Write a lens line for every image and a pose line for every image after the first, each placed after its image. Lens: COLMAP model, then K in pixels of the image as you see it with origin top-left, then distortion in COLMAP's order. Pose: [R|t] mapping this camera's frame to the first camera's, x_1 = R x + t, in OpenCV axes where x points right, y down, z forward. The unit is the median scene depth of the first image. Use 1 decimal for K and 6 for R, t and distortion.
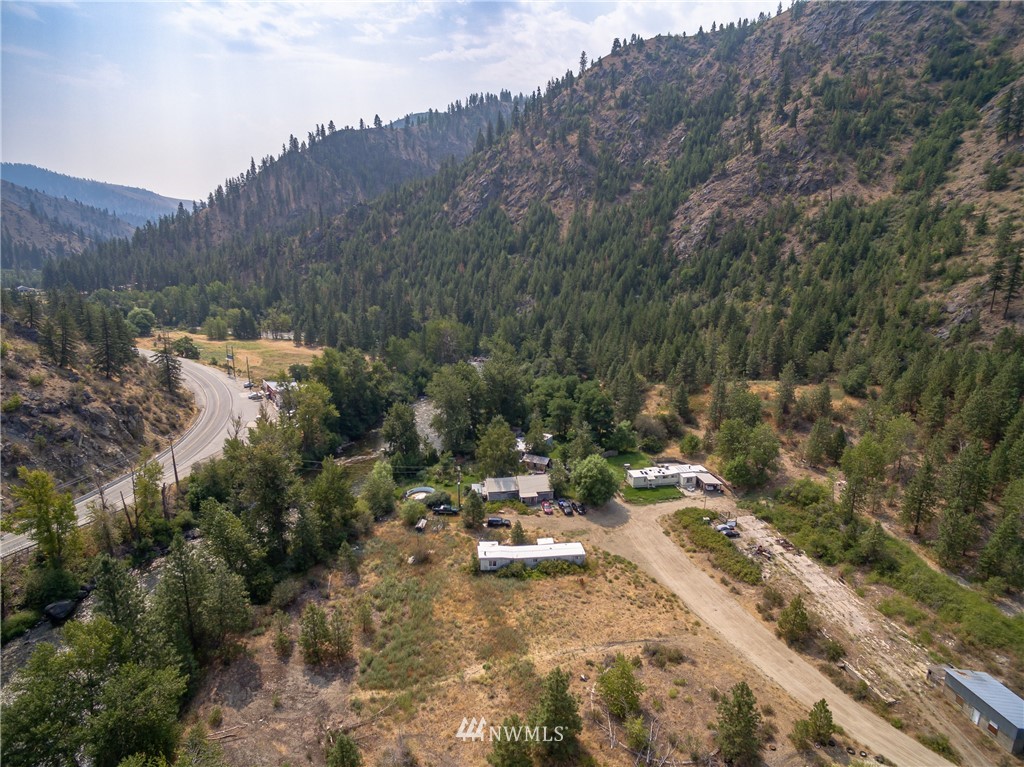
lens RADIAL K [[602.3, 0, 514.8], [0, 602.3, 387.3], [0, 0, 1]] dist [-0.114545, 0.083002]
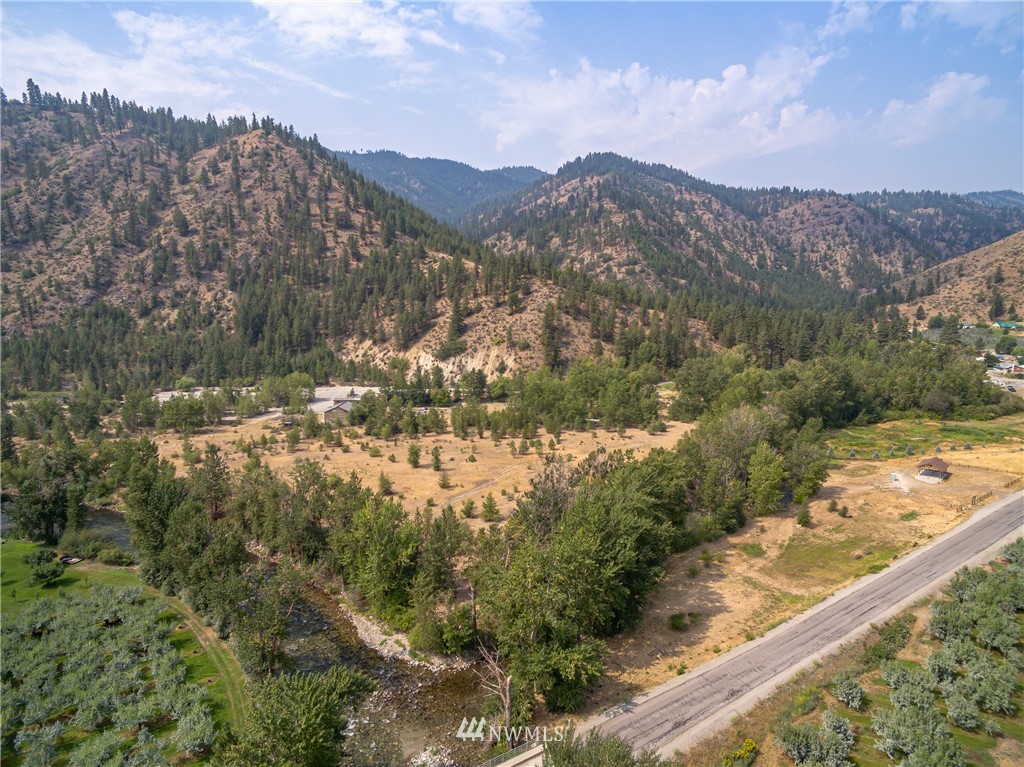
lens RADIAL K [[557.9, 0, 514.9], [0, 557.9, 377.4], [0, 0, 1]] dist [0.005507, 0.002742]
pose [[0.156543, -0.172828, 0.972432, -0.618772], [0.266325, 0.955488, 0.126943, 0.170457], [-0.951087, 0.239111, 0.195603, -0.710558]]
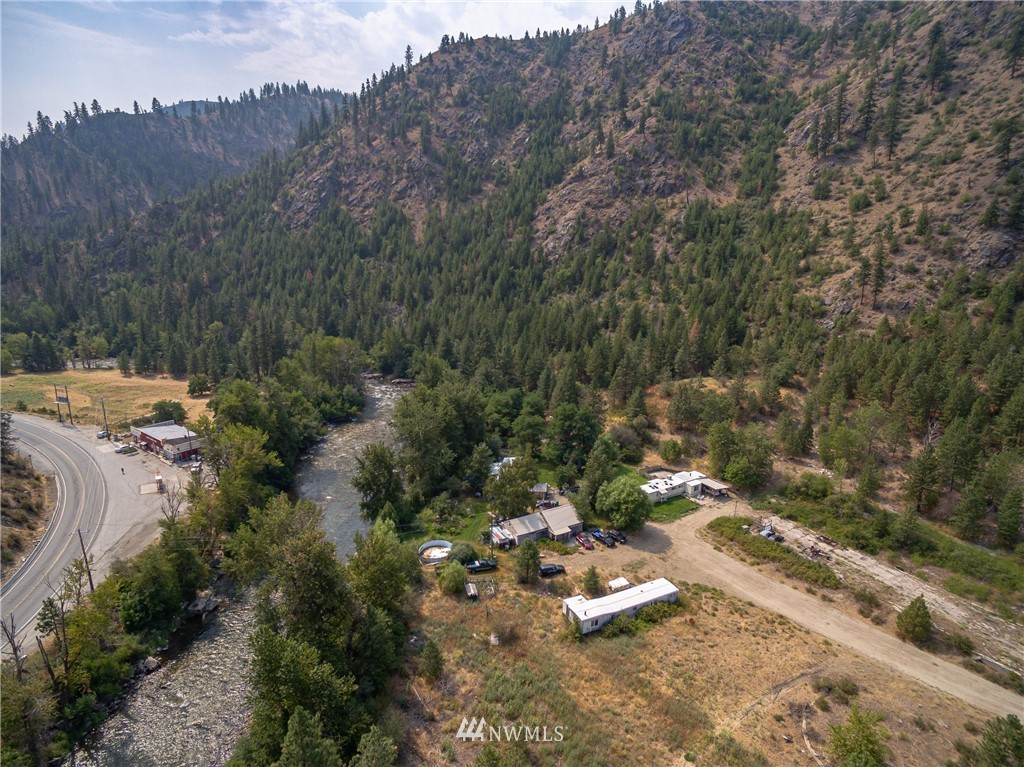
lens RADIAL K [[602.3, 0, 513.7], [0, 602.3, 384.4], [0, 0, 1]] dist [-0.114545, 0.083002]
pose [[0.939545, -0.081163, 0.332669, -0.130531], [0.082942, 0.996515, 0.008874, -0.020960], [-0.332230, 0.019254, 0.943002, 0.074546]]
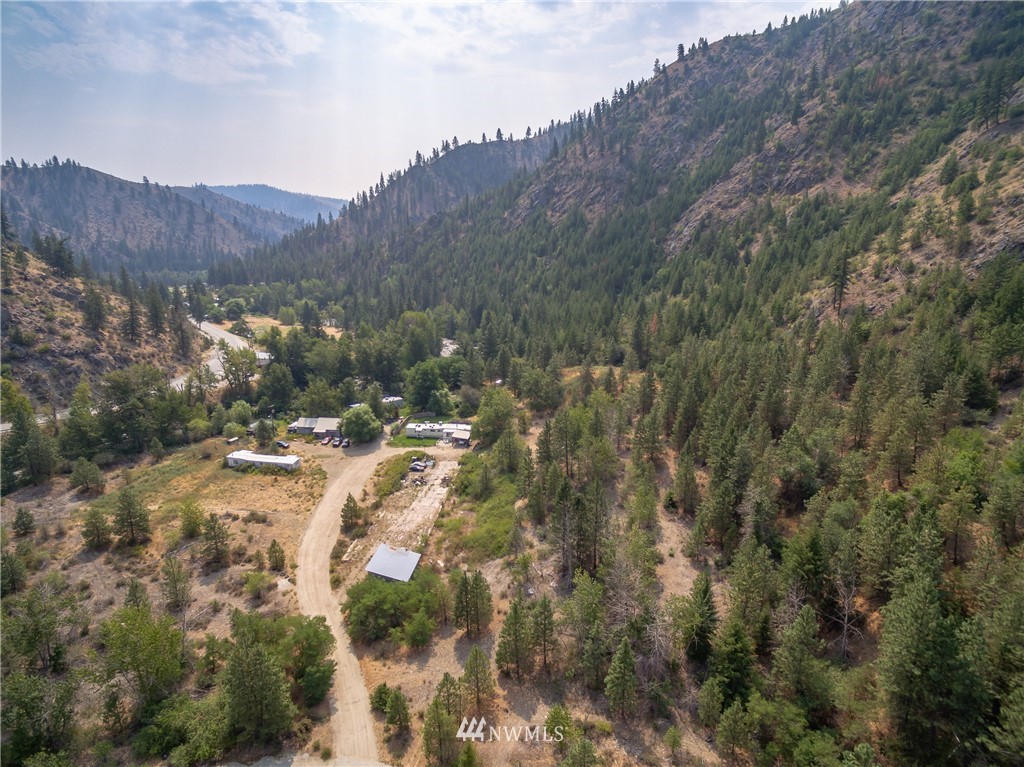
lens RADIAL K [[602.3, 0, 522.5], [0, 602.3, 393.4], [0, 0, 1]] dist [-0.114545, 0.083002]
pose [[0.956634, 0.063413, -0.284305, 0.339059], [-0.063583, 0.997939, 0.008640, 0.022239], [0.284267, 0.009812, 0.958695, -0.057829]]
